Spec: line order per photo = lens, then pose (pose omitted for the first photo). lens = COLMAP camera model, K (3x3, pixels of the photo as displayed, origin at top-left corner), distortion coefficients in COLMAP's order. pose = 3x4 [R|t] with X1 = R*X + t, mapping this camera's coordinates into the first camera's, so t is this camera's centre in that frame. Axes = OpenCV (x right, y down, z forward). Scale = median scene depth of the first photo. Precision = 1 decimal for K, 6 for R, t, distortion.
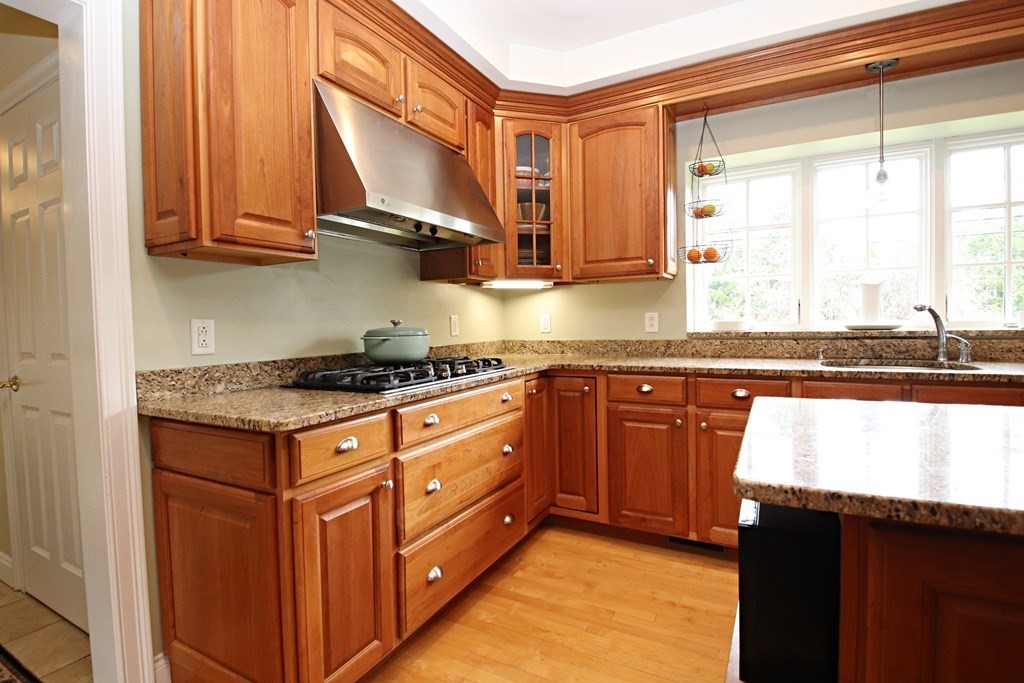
lens RADIAL K [[496.8, 0, 512.0], [0, 496.8, 341.5], [0, 0, 1]] dist [-0.005079, -0.000611]
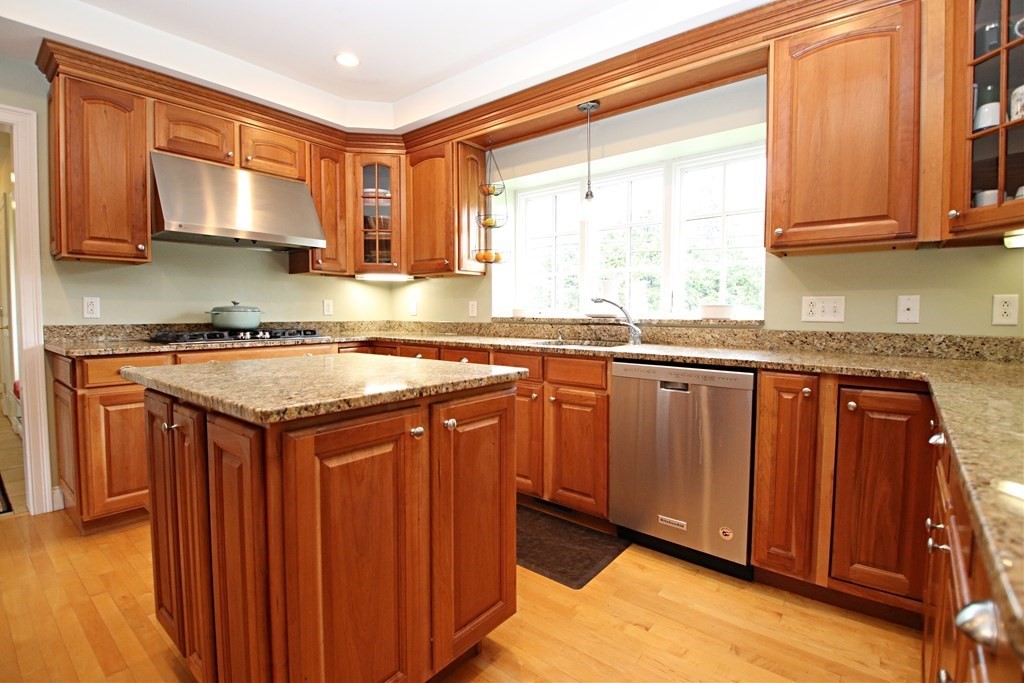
lens RADIAL K [[476.4, 0, 509.8], [0, 476.4, 335.6], [0, 0, 1]] dist [0.005067, -0.020250]
pose [[0.982670, 0.034051, -0.182208, 0.740238], [-0.031843, 0.999380, 0.015028, 0.011081], [0.182607, -0.008966, 0.983145, -0.224668]]
